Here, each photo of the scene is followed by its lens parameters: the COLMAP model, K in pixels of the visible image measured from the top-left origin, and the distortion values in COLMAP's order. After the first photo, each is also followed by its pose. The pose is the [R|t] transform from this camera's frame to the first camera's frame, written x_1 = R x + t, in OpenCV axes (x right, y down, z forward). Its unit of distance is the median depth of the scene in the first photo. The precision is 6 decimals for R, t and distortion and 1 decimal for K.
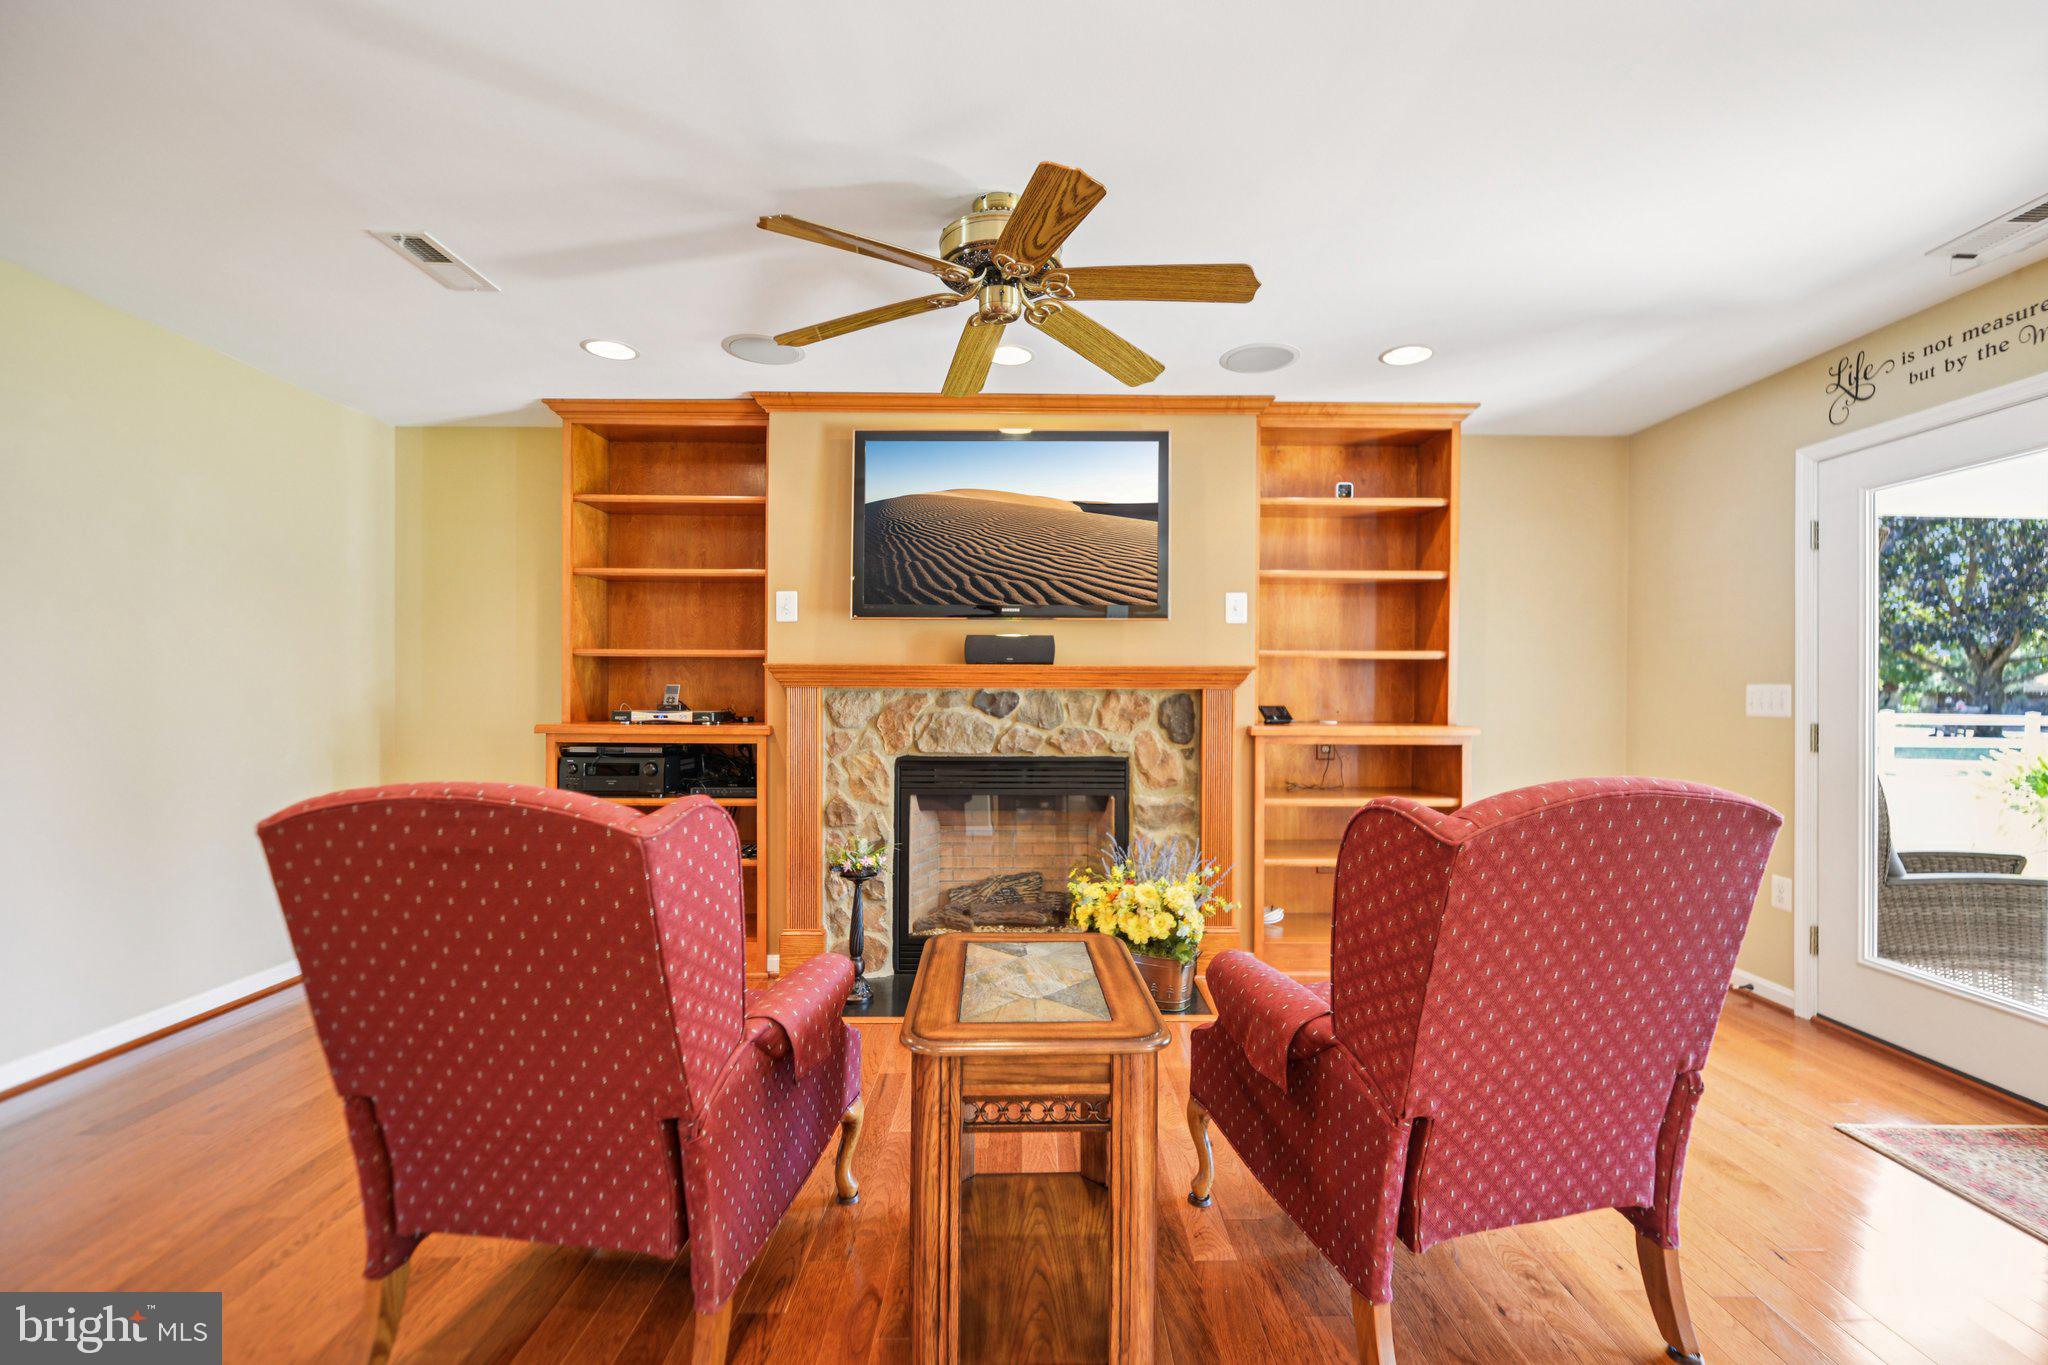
lens RADIAL K [[861.4, 0, 1030.6], [0, 861.4, 690.3], [0, 0, 1]] dist [-0.002279, -0.001712]
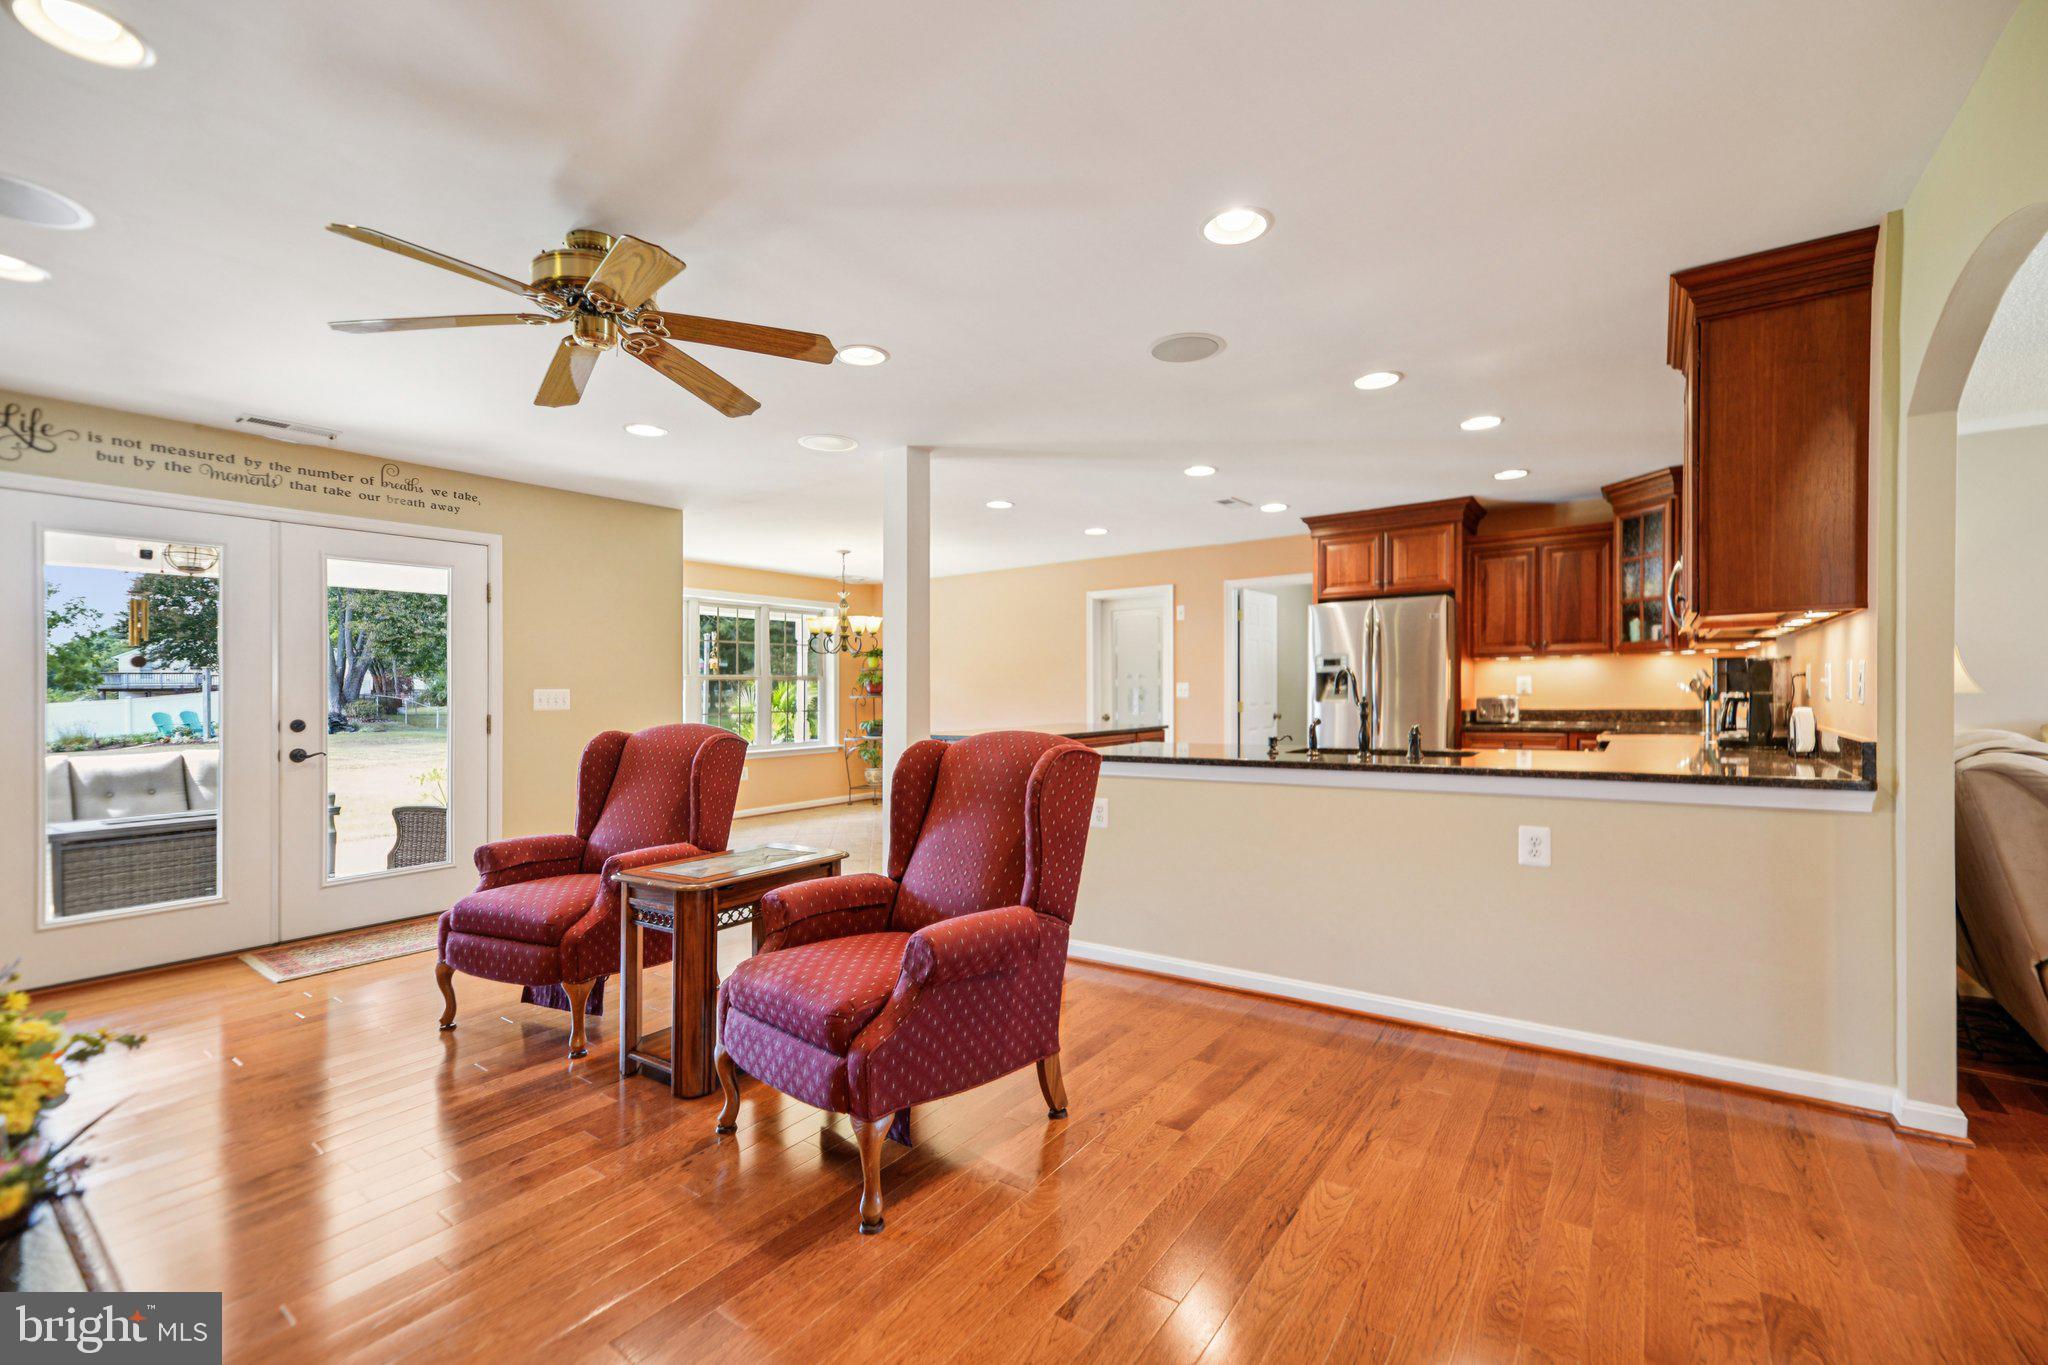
lens RADIAL K [[861.4, 0, 1056.3], [0, 861.4, 703.9], [0, 0, 1]] dist [-0.002279, -0.001712]
pose [[-0.806854, -0.002304, 0.590746, -0.694647], [0.002993, 0.999964, 0.007989, 0.004309], [-0.590743, 0.008214, -0.806818, 0.913477]]
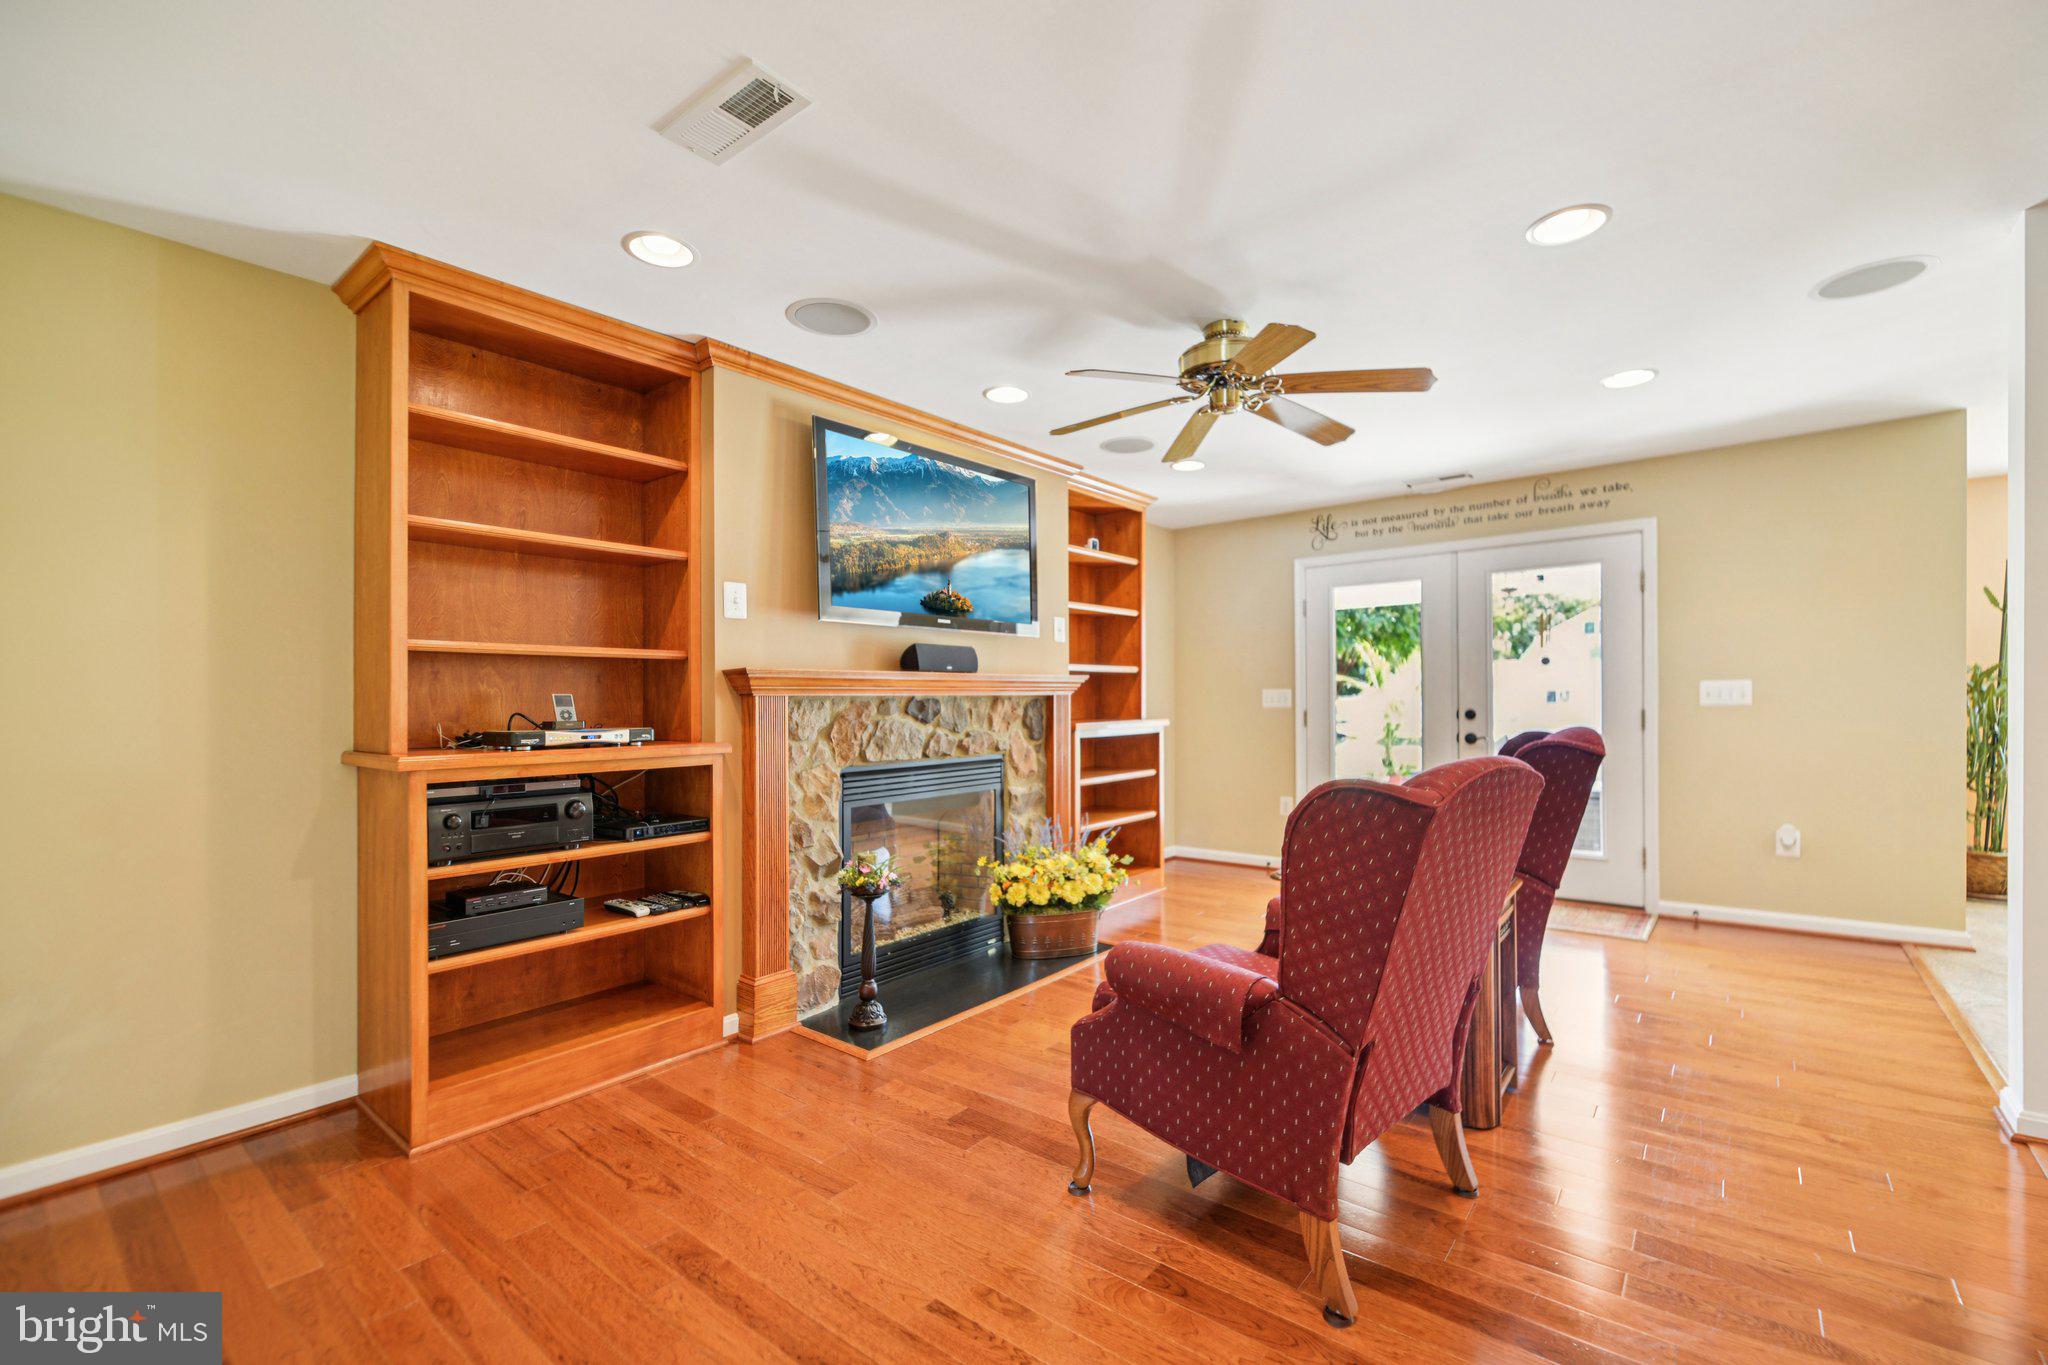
lens RADIAL K [[861.4, 0, 1030.1], [0, 861.4, 695.4], [0, 0, 1]] dist [-0.002279, -0.001712]
pose [[0.641421, -0.007582, 0.767152, -0.750265], [0.010555, 0.999944, 0.001059, -0.002100], [-0.767117, 0.007418, 0.641465, 0.235768]]
